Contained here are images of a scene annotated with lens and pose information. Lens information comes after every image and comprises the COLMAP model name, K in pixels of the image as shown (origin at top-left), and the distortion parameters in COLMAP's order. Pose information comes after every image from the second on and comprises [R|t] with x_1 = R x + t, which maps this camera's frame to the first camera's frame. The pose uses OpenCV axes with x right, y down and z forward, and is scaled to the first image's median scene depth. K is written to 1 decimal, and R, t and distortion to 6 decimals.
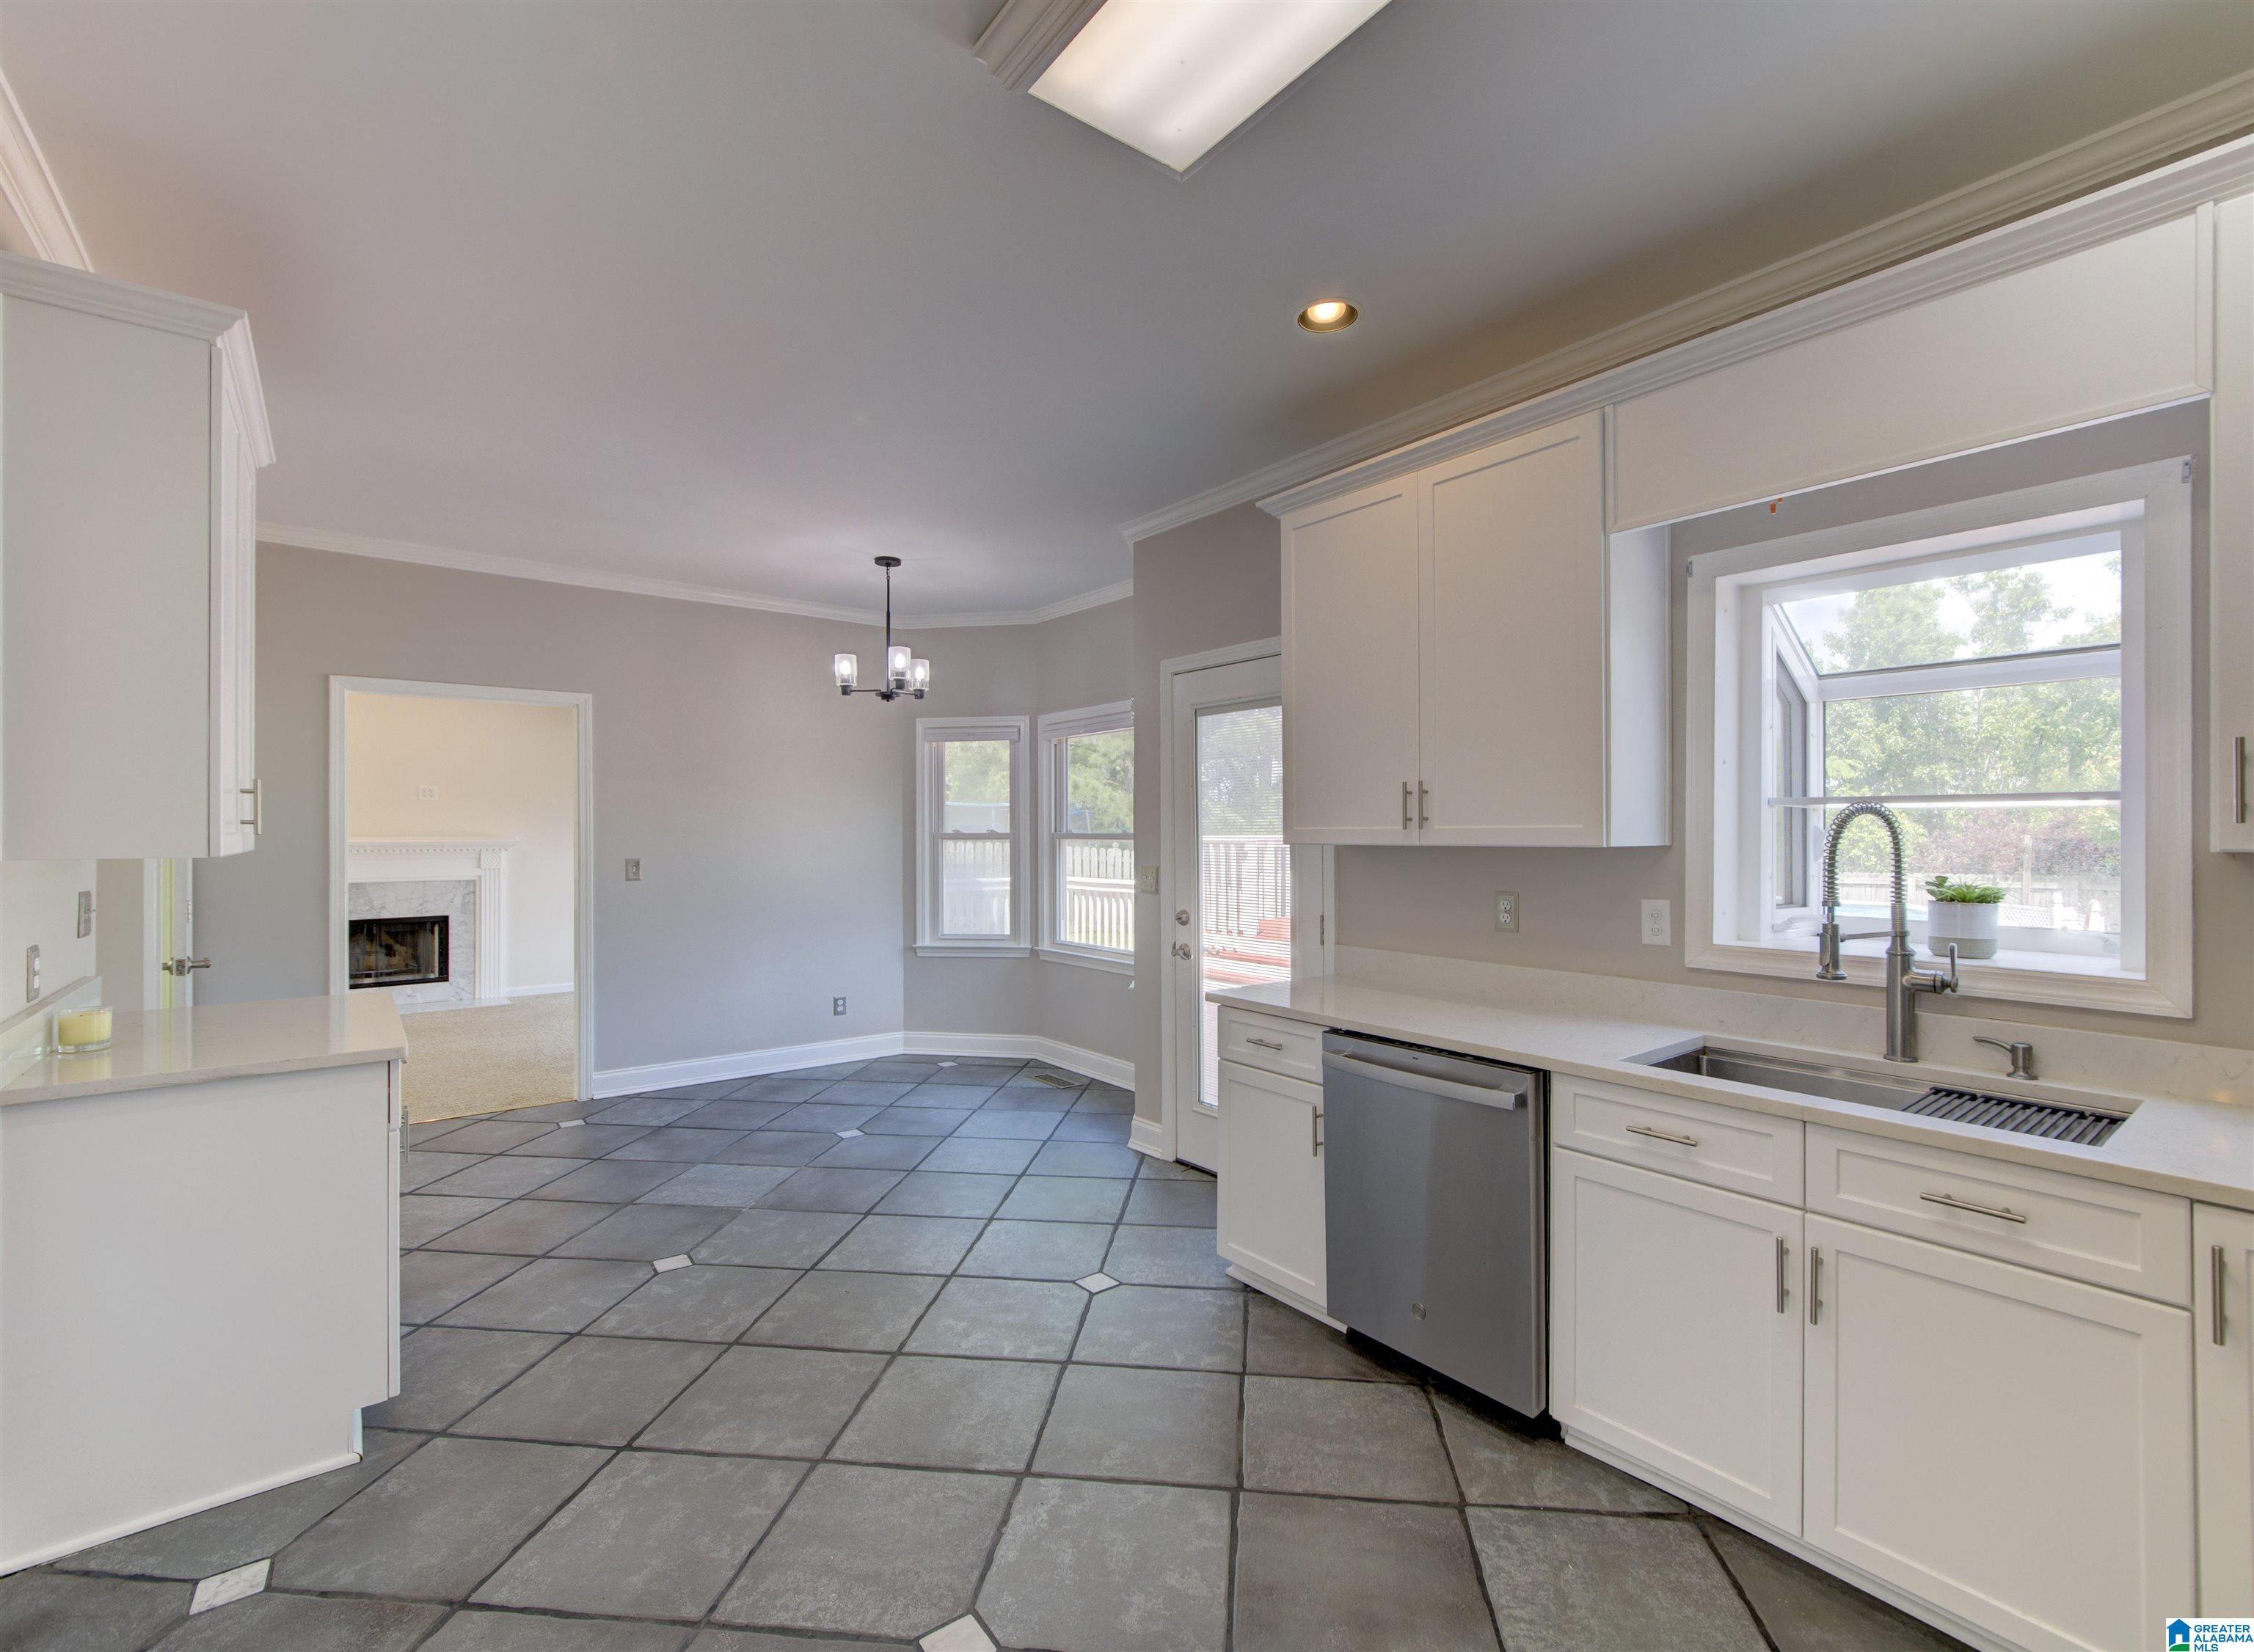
lens RADIAL K [[1017.4, 0, 1143.4], [0, 1017.4, 828.0], [0, 0, 1]] dist [-0.005502, -0.000704]
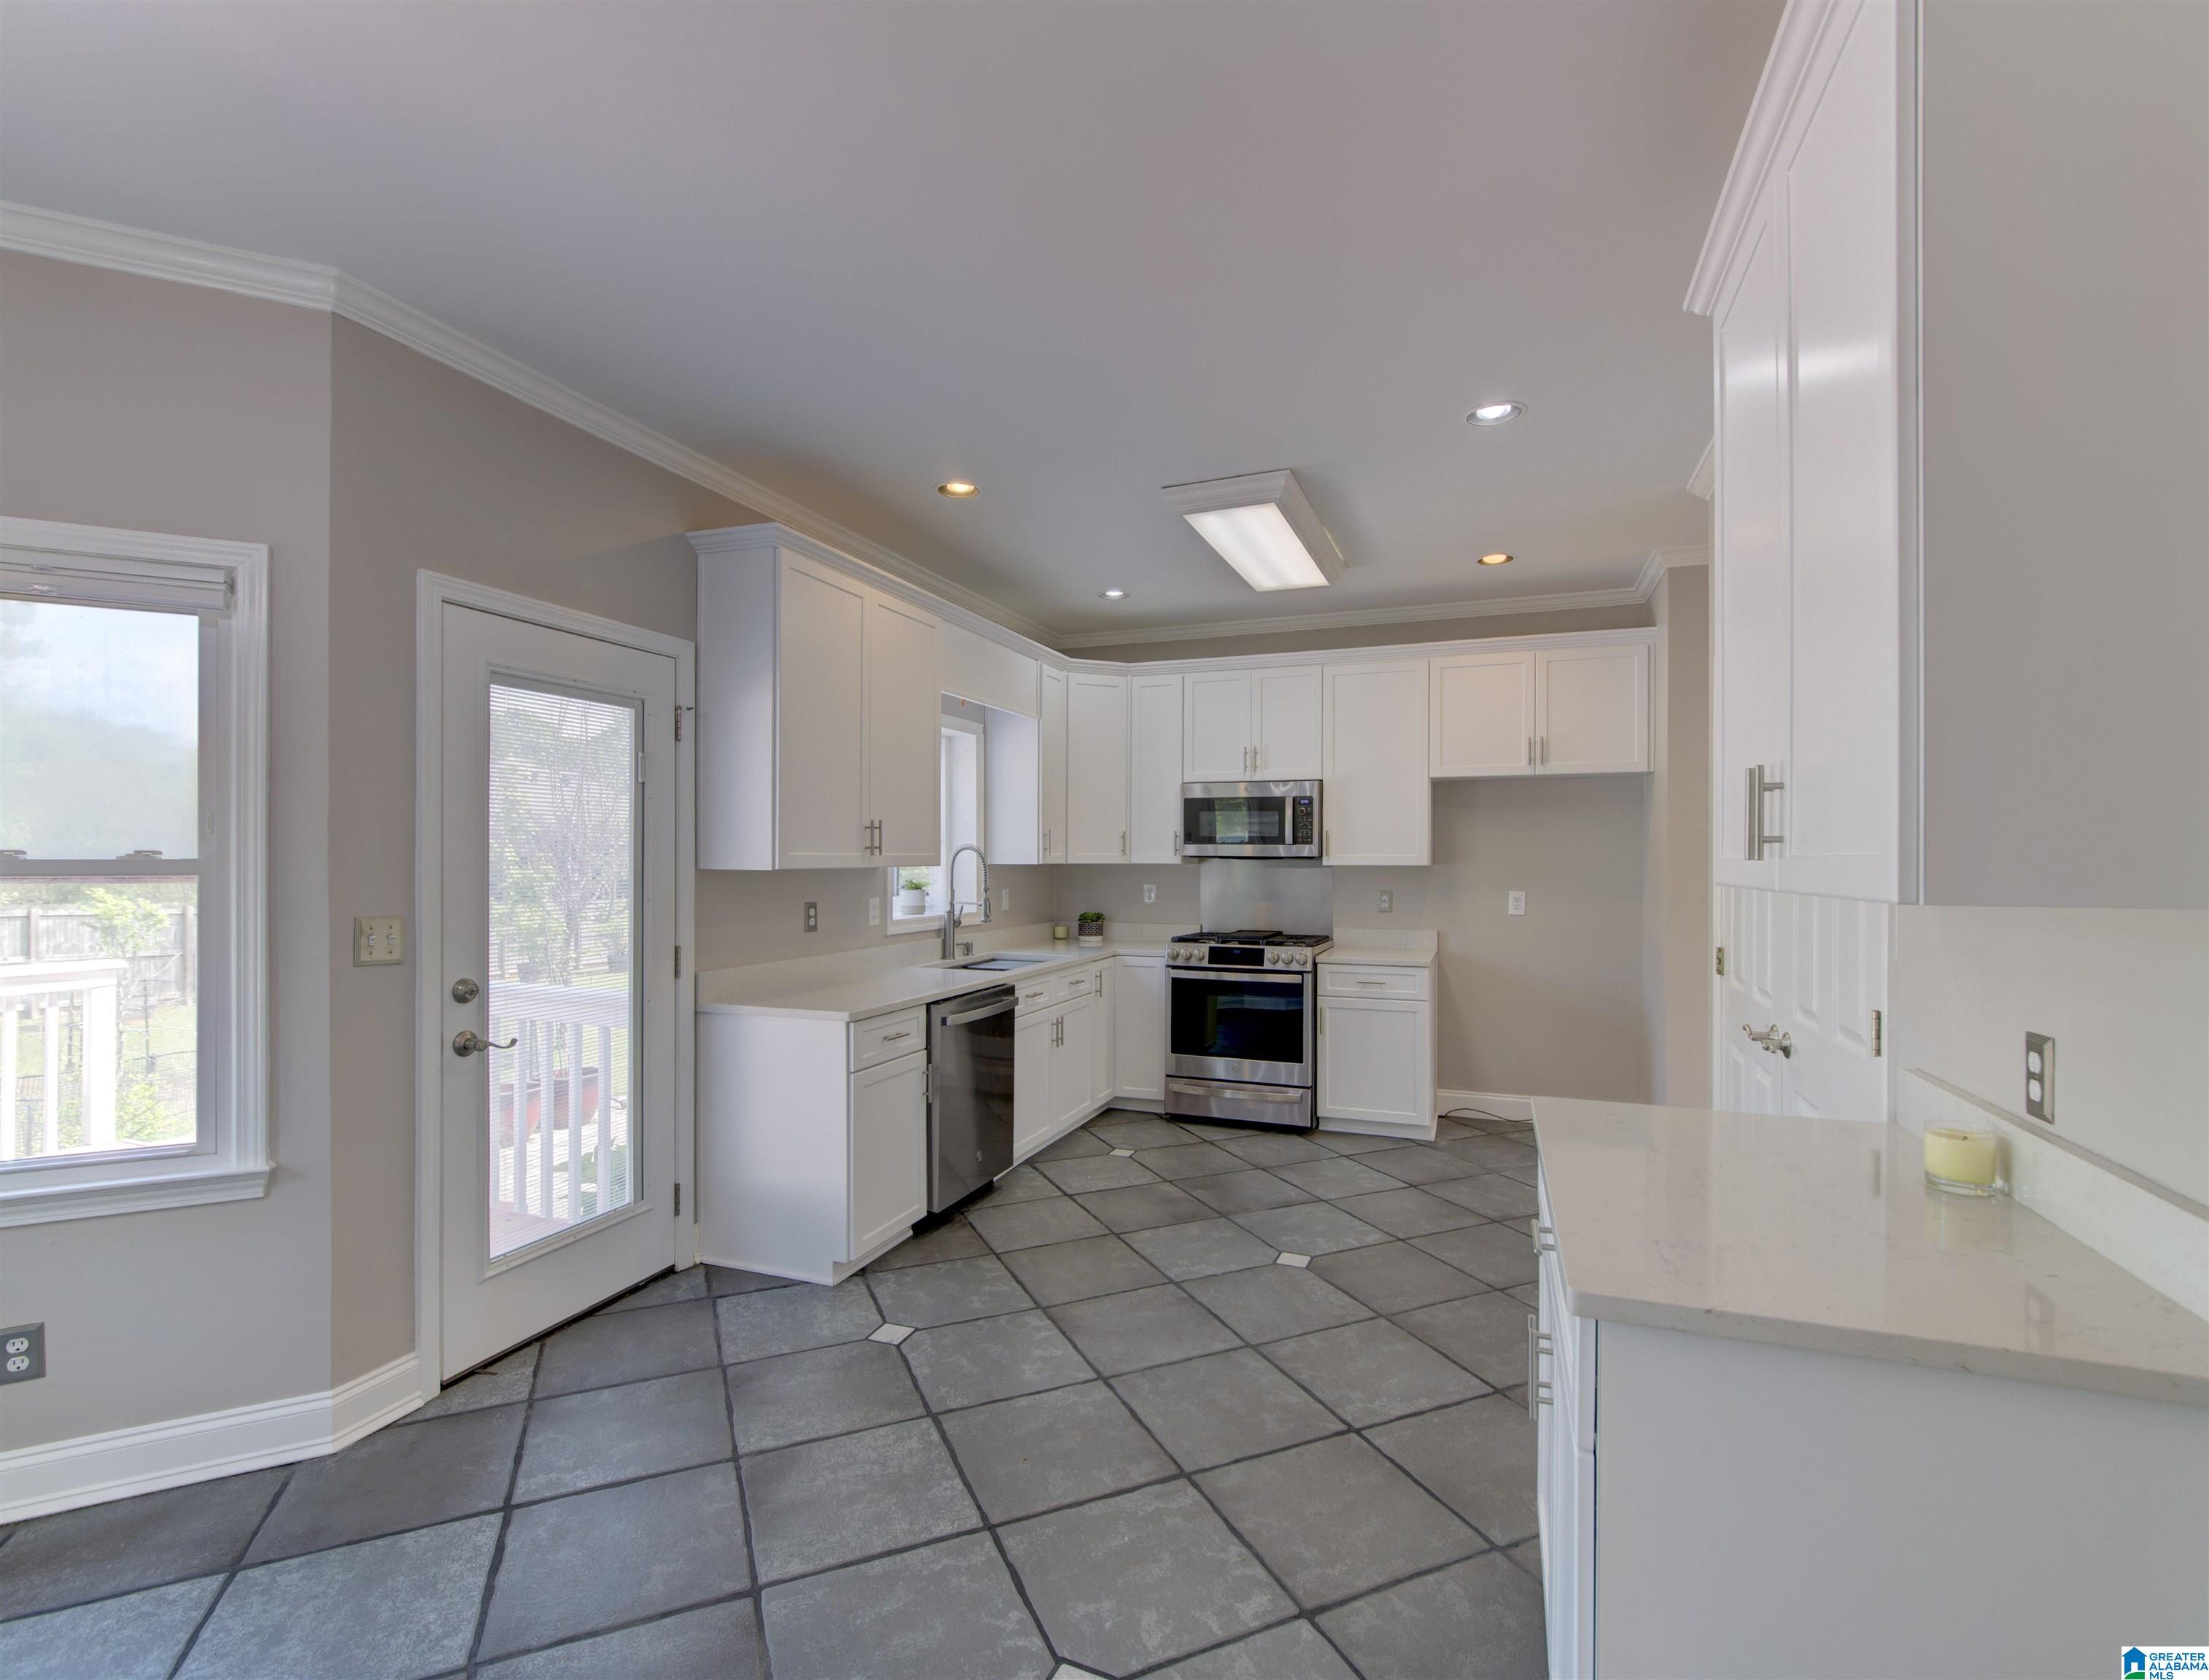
lens RADIAL K [[1019.1, 0, 1122.7], [0, 1019.1, 857.6], [0, 0, 1]] dist [-0.003156, 0.000190]
pose [[-0.529758, -0.000134, 0.848149, -0.616472], [-0.003698, 0.999991, -0.002152, 0.003561], [-0.848141, -0.004276, -0.529753, 0.846563]]
